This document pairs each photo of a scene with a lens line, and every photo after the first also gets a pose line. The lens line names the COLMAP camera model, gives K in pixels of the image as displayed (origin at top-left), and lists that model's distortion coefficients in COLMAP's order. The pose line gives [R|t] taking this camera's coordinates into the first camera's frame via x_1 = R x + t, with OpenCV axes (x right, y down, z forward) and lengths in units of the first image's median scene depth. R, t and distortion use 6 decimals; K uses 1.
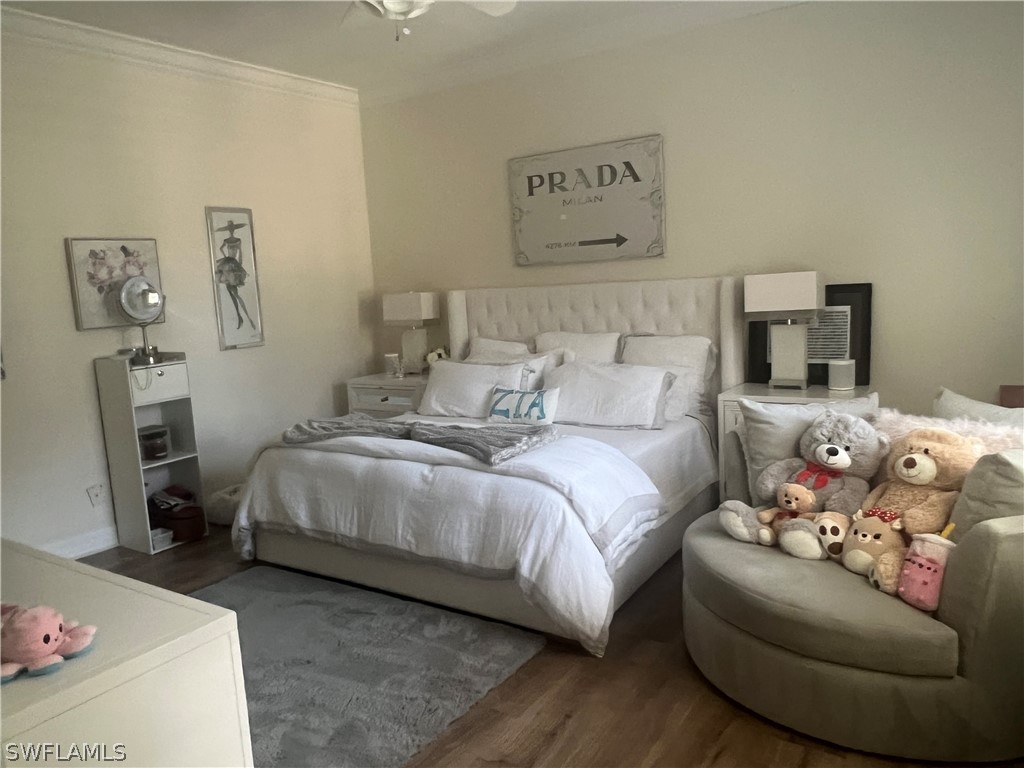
lens RADIAL K [[746.9, 0, 512.1], [0, 746.9, 384.5], [0, 0, 1]] dist [0.005045, 0.000472]
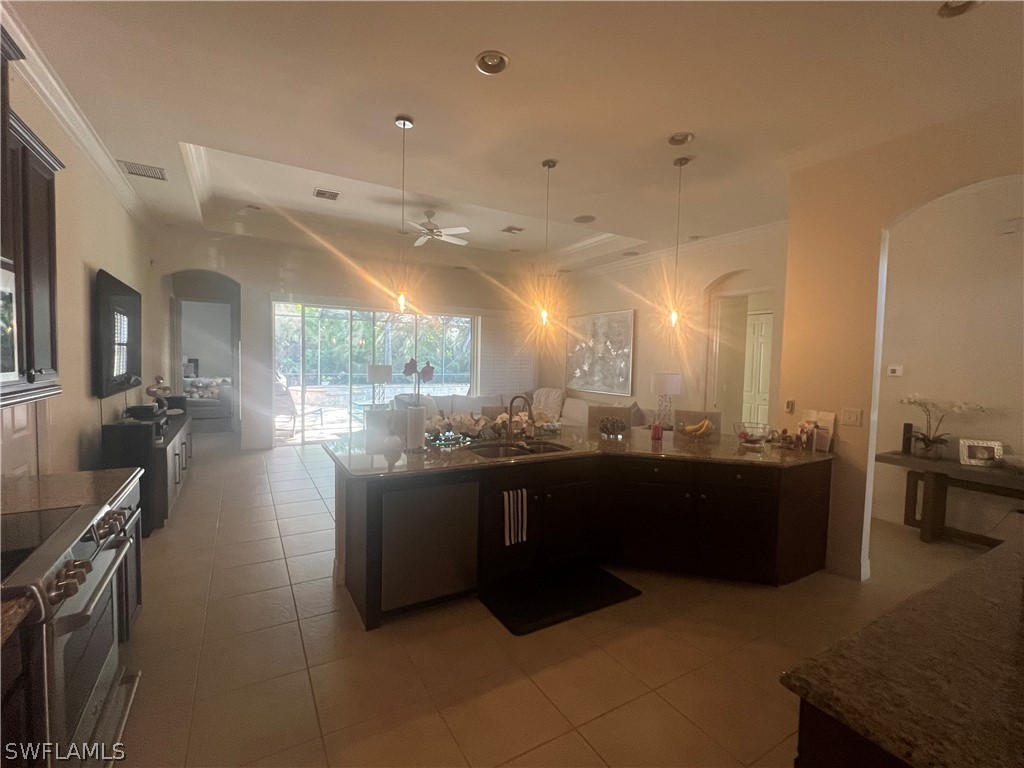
lens RADIAL K [[452.4, 0, 510.8], [0, 452.4, 382.4], [0, 0, 1]] dist [-0.000159, -0.000011]
pose [[0.414442, 0.021551, 0.909821, -2.013710], [0.084069, 0.994538, -0.061853, 0.550360], [-0.906185, 0.102122, 0.410366, -3.048901]]
